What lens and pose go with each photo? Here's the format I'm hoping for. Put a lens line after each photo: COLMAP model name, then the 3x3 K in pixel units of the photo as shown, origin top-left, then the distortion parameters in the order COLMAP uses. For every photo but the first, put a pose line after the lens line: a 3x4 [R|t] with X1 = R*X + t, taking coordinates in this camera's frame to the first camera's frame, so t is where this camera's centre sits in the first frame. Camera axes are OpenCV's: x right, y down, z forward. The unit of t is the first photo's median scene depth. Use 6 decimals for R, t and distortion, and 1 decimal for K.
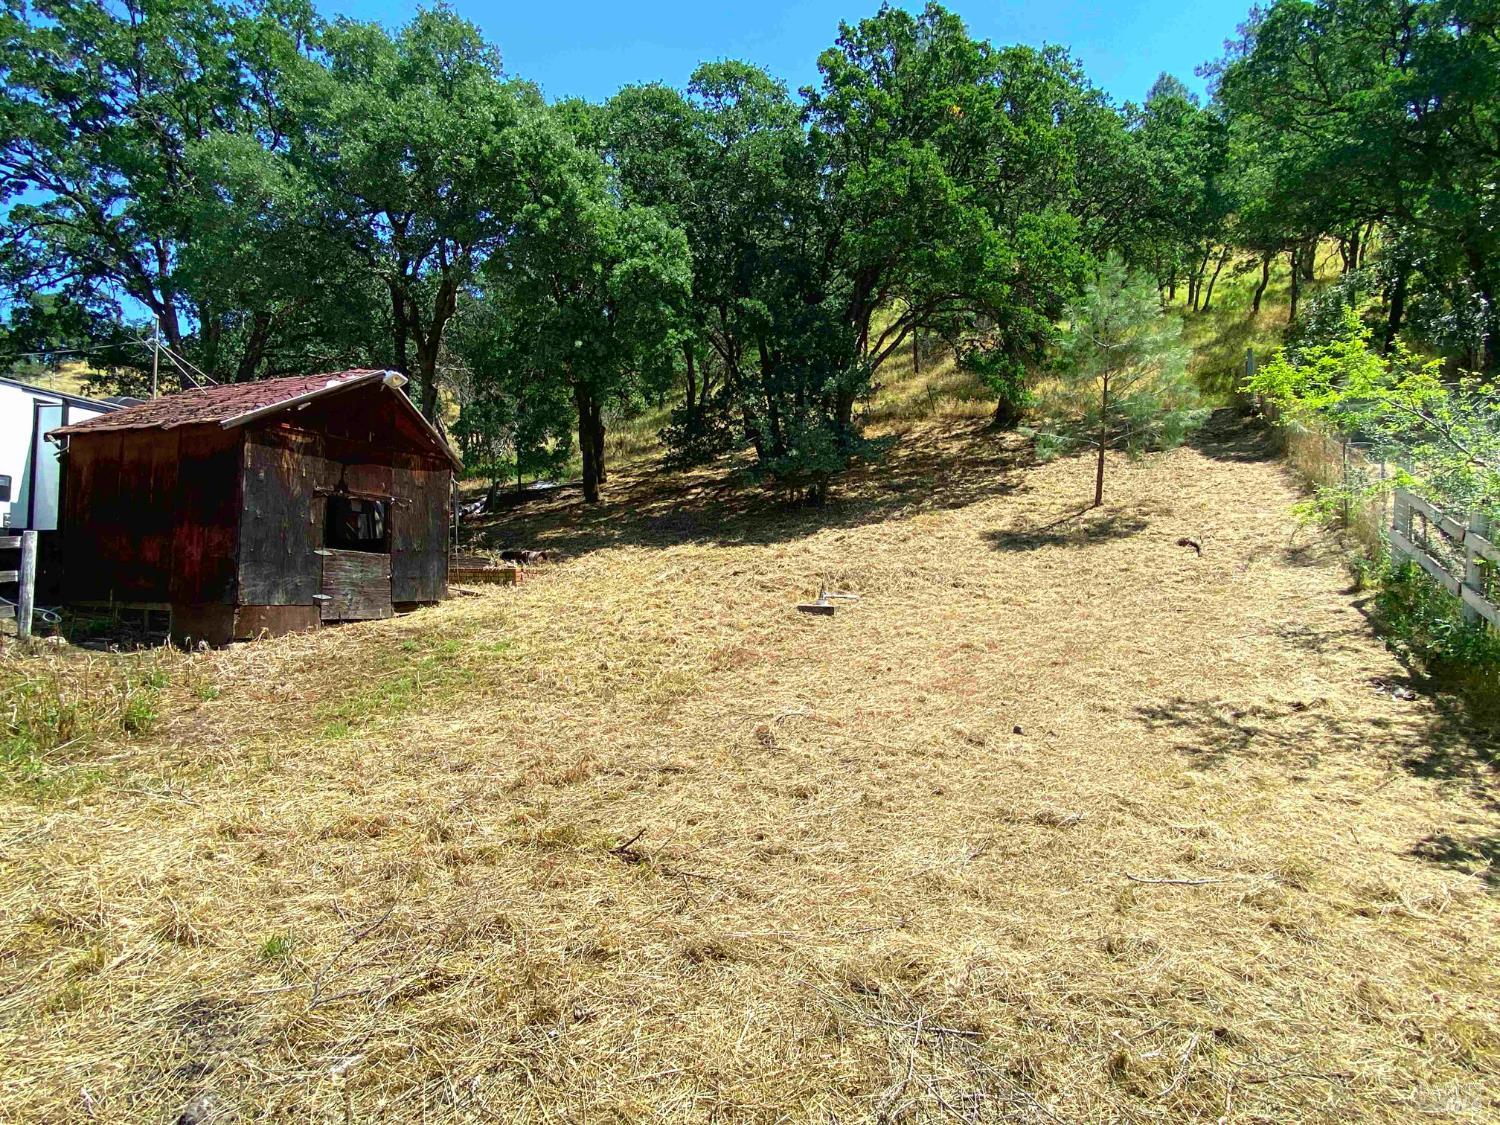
lens RADIAL K [[797.1, 0, 750.0], [0, 797.1, 562.5], [0, 0, 1]] dist [-0.000157, -0.001144]
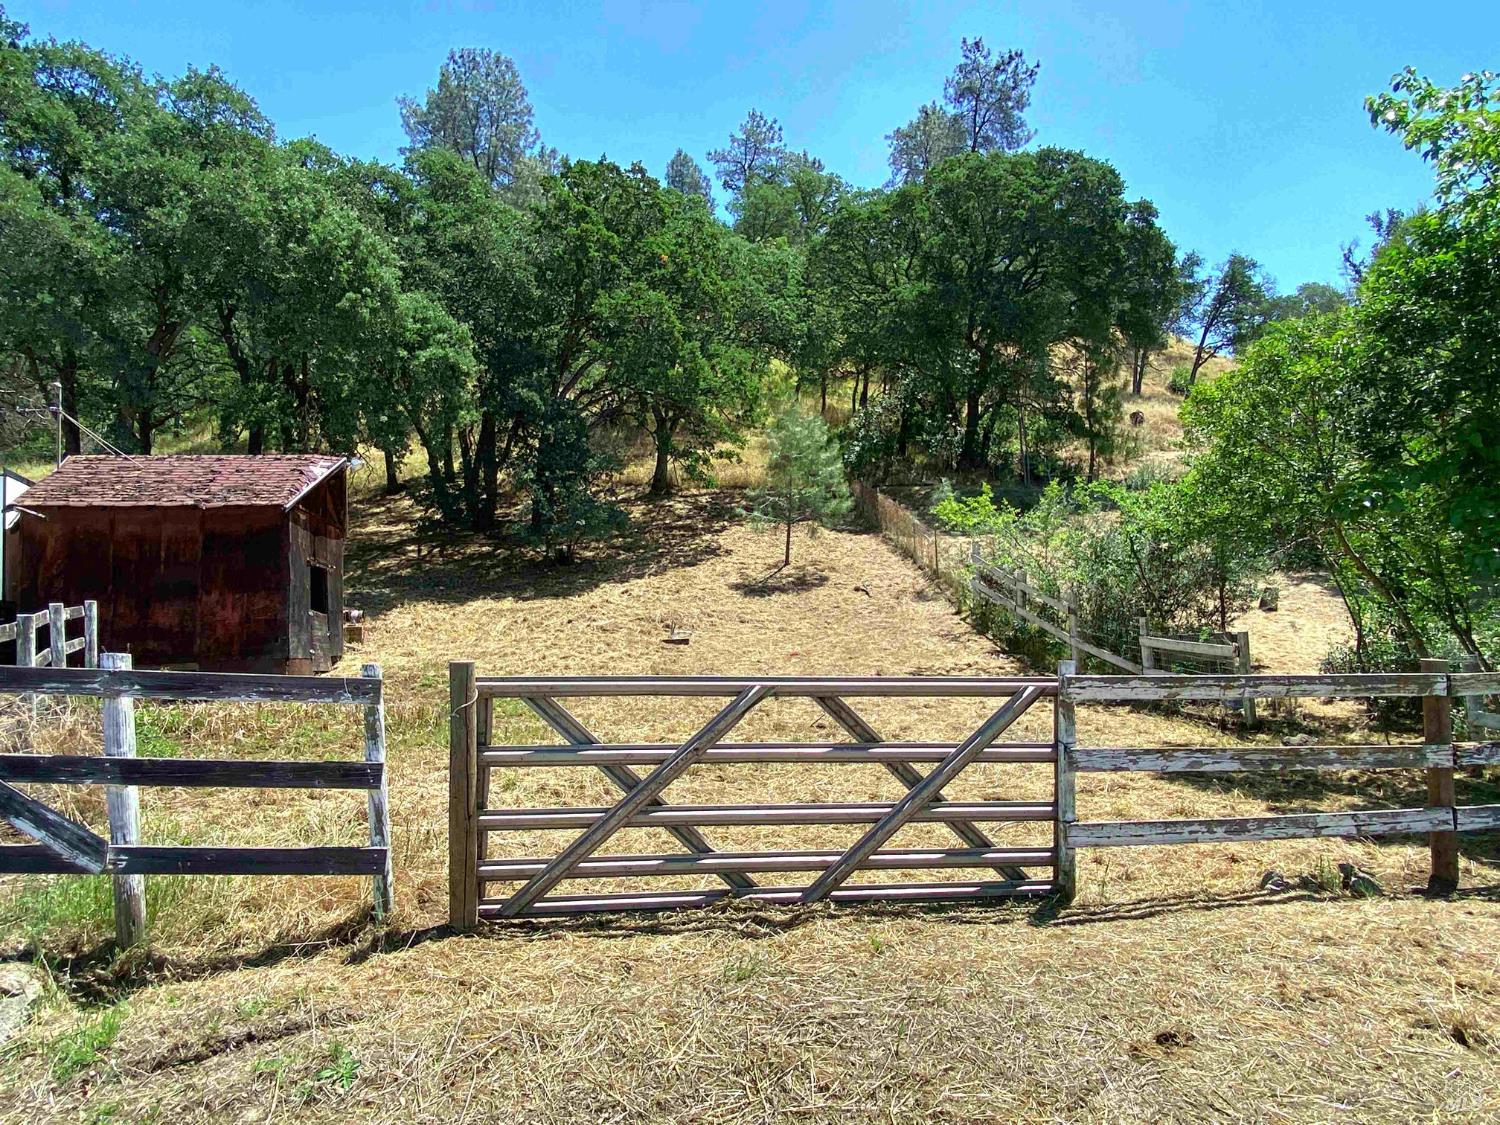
lens RADIAL K [[917.0, 0, 750.0], [0, 917.0, 562.5], [0, 0, 1]] dist [0.056528, -0.000350]
pose [[0.837833, -0.004773, 0.545906, -0.661174], [0.036946, 0.998165, -0.047975, 0.001872], [-0.544675, 0.060364, 0.836472, -0.438656]]
